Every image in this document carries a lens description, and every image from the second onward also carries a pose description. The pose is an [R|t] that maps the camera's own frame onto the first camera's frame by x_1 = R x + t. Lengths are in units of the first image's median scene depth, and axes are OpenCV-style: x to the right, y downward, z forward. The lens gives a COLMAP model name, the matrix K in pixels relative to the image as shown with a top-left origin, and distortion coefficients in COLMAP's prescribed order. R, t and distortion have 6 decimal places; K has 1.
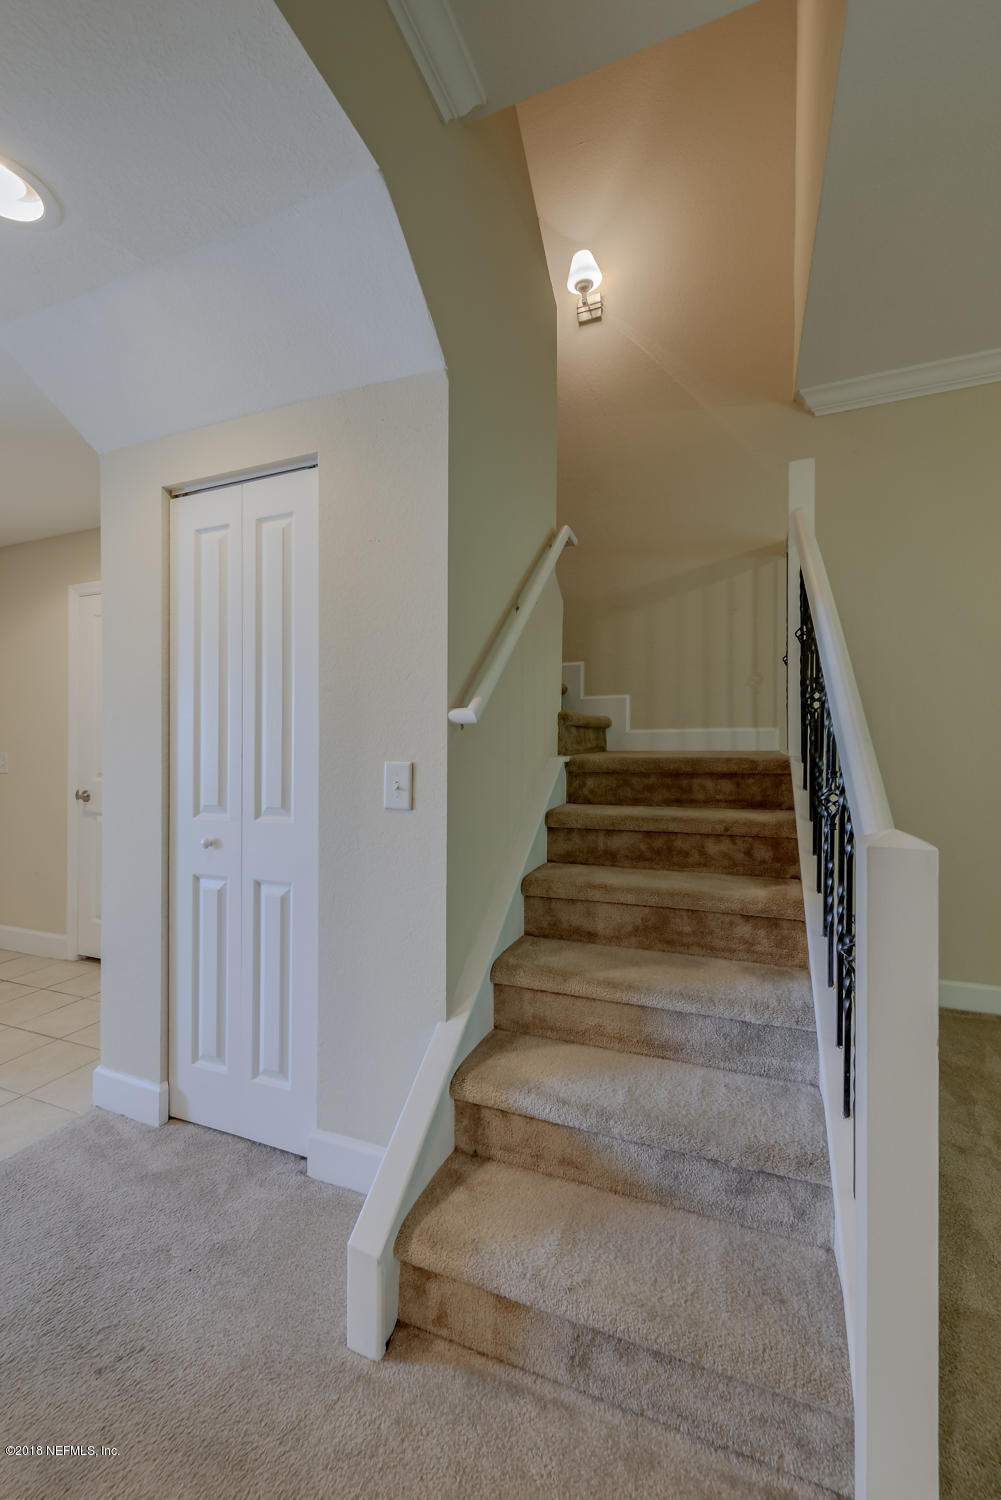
lens RADIAL K [[603.2, 0, 494.4], [0, 603.2, 744.4], [0, 0, 1]] dist [-0.001479, -0.000350]
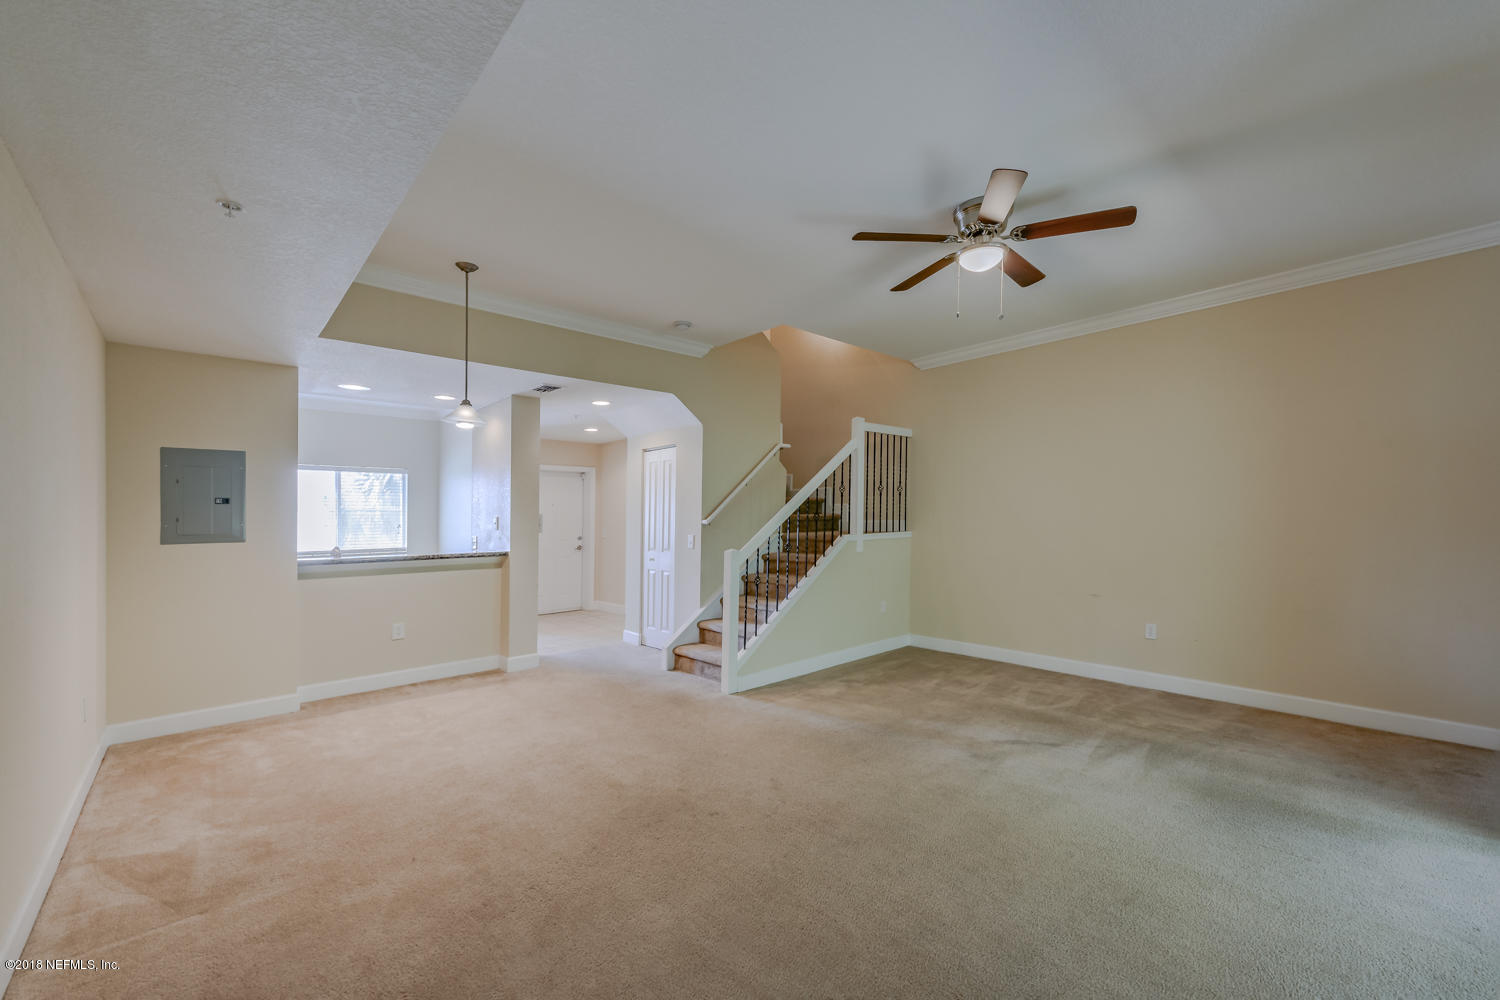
lens RADIAL K [[603.2, 0, 756.1], [0, 603.2, 509.9], [0, 0, 1]] dist [-0.001479, -0.000350]
pose [[0.902770, -0.002279, -0.430117, 1.430235], [-0.006253, 0.999811, -0.018420, -0.047107], [0.430077, 0.019319, 0.902585, -1.693140]]
